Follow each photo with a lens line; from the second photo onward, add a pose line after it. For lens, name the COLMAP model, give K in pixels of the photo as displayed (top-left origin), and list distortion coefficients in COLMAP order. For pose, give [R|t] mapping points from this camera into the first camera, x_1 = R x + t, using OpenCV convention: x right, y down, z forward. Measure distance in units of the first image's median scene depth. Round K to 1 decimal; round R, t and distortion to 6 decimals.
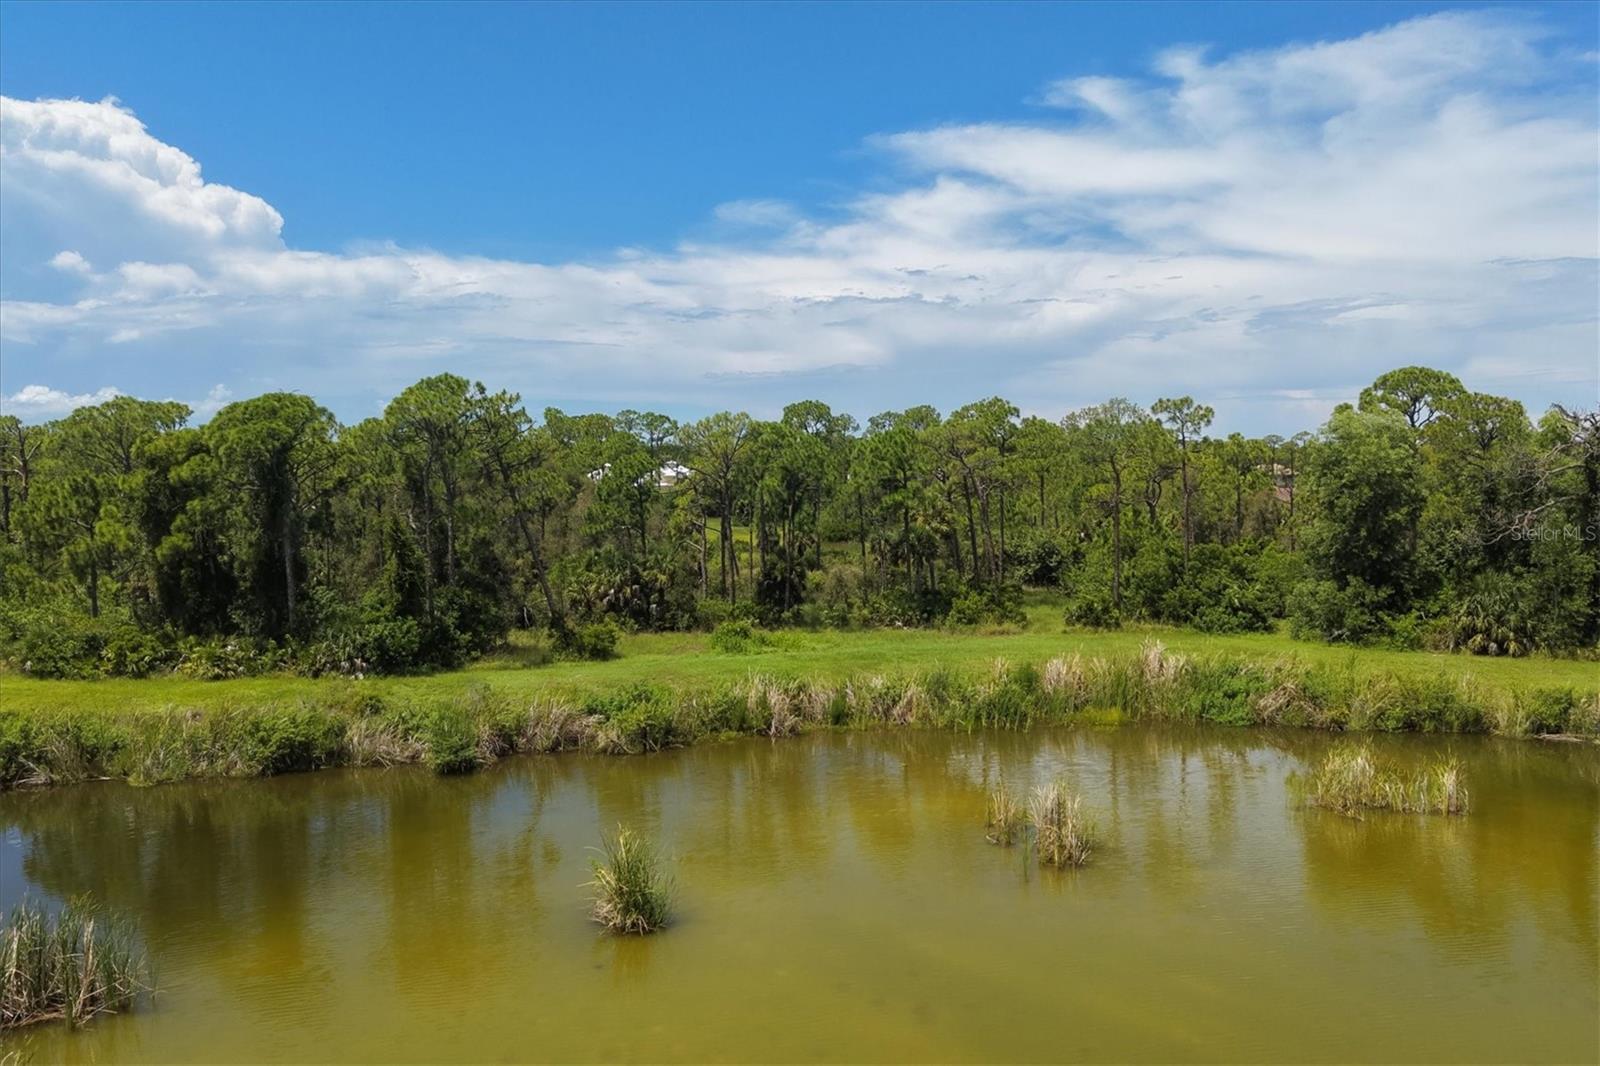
lens RADIAL K [[1262.0, 0, 783.6], [0, 1262.0, 528.8], [0, 0, 1]] dist [0.025514, -0.027544]
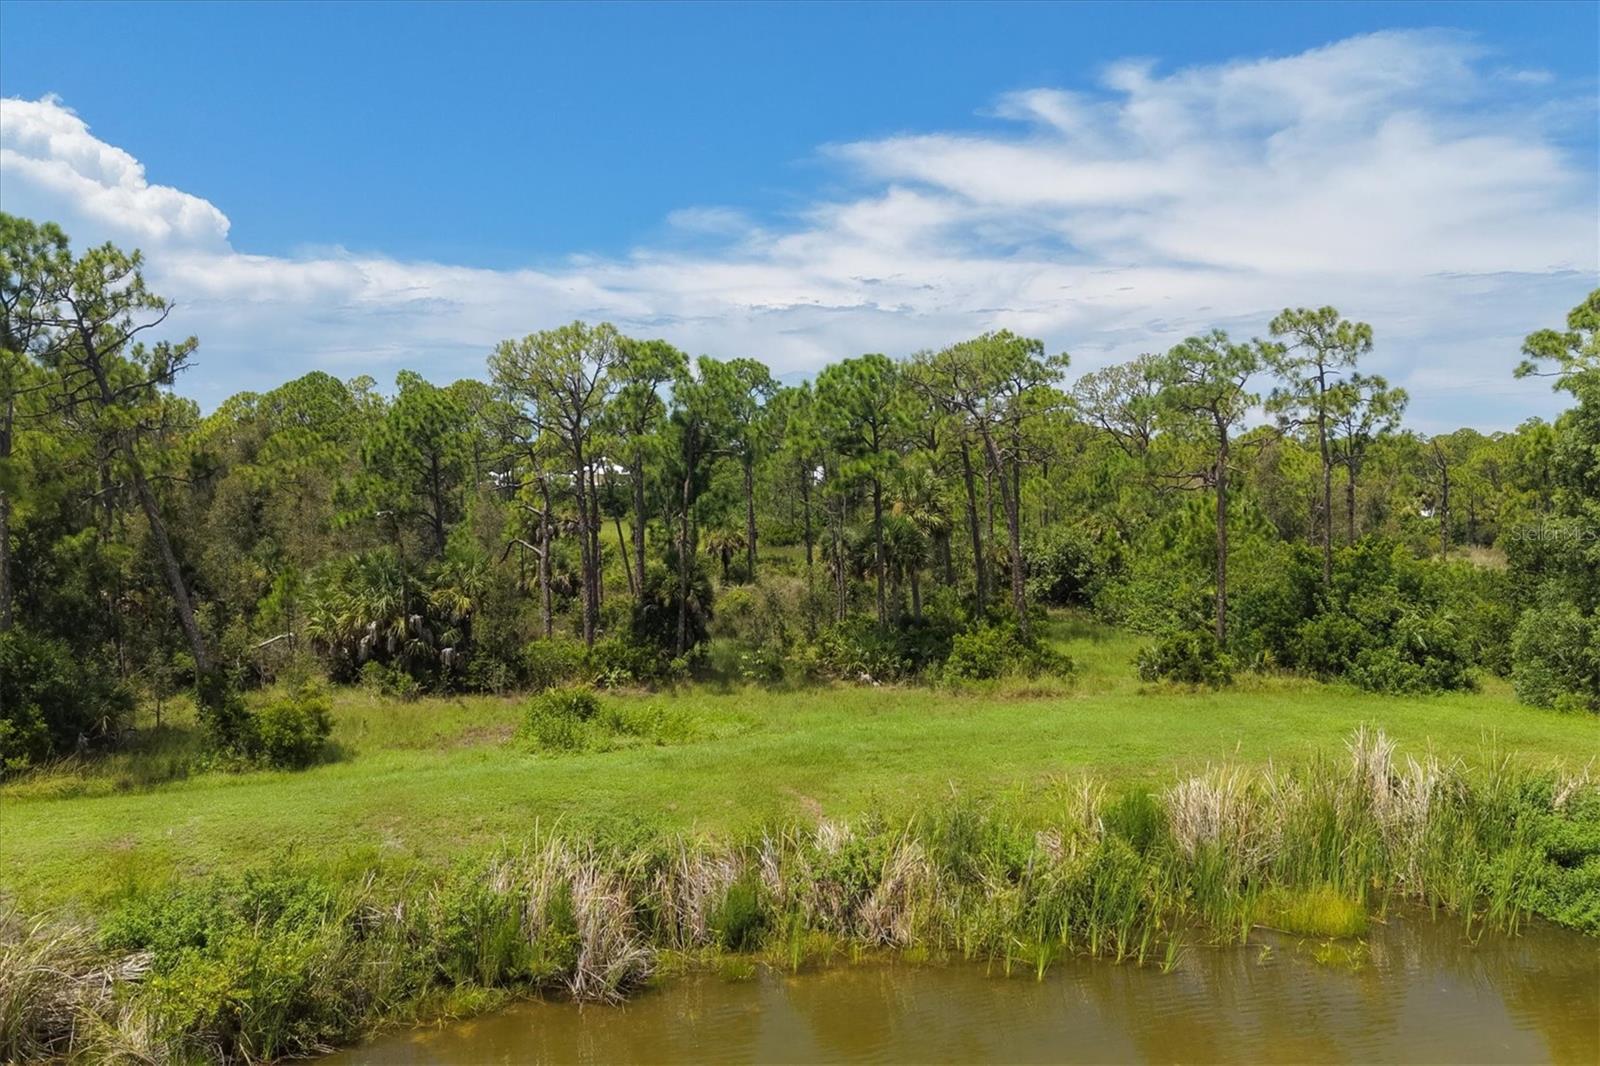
lens RADIAL K [[1262.0, 0, 780.0], [0, 1262.0, 489.2], [0, 0, 1]] dist [0.025514, -0.027544]
pose [[0.999425, 0.001971, 0.033839, 0.027784], [-0.000709, 0.999305, -0.037257, 0.007454], [-0.033889, 0.037212, 0.998733, 0.365986]]
